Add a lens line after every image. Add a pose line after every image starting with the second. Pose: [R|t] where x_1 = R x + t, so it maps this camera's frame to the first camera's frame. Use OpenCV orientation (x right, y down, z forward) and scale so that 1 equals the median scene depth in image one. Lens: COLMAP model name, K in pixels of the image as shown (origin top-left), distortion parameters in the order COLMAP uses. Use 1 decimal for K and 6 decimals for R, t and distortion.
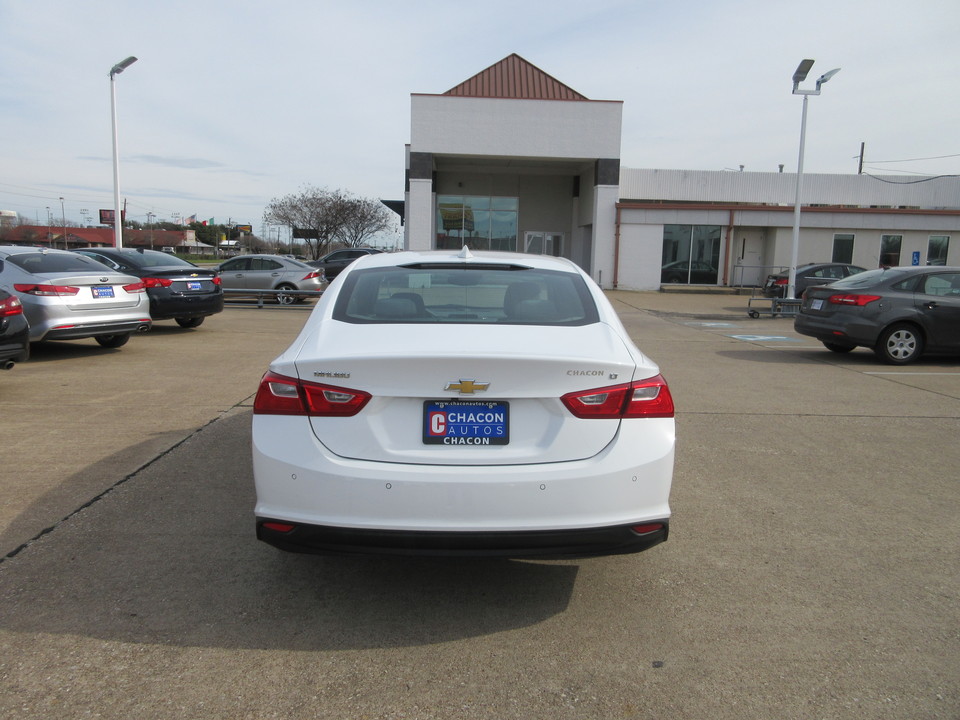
lens RADIAL K [[702.0, 0, 478.9], [0, 702.0, 365.0], [0, 0, 1]] dist [0.021023, -0.000613]
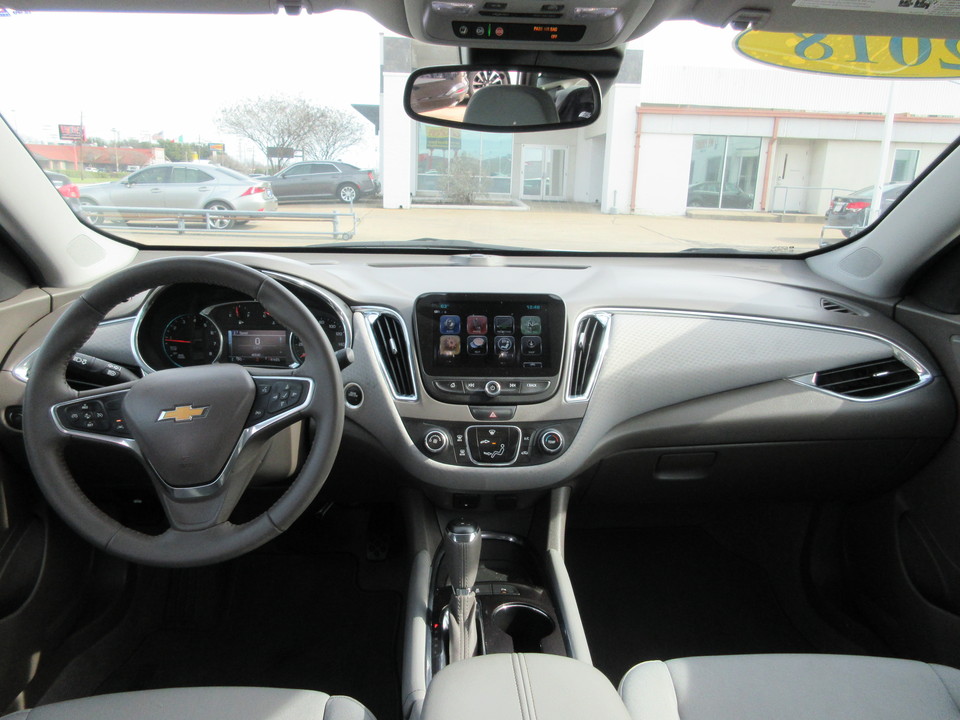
lens RADIAL K [[723.6, 0, 480.0], [0, 723.6, 360.0], [0, 0, 1]] dist [0.008530, 0.005819]
pose [[0.999735, 0.004325, 0.022618, -0.012964], [-0.006363, 0.995845, 0.090844, -0.031939], [-0.022131, -0.090964, 0.995608, 0.350028]]
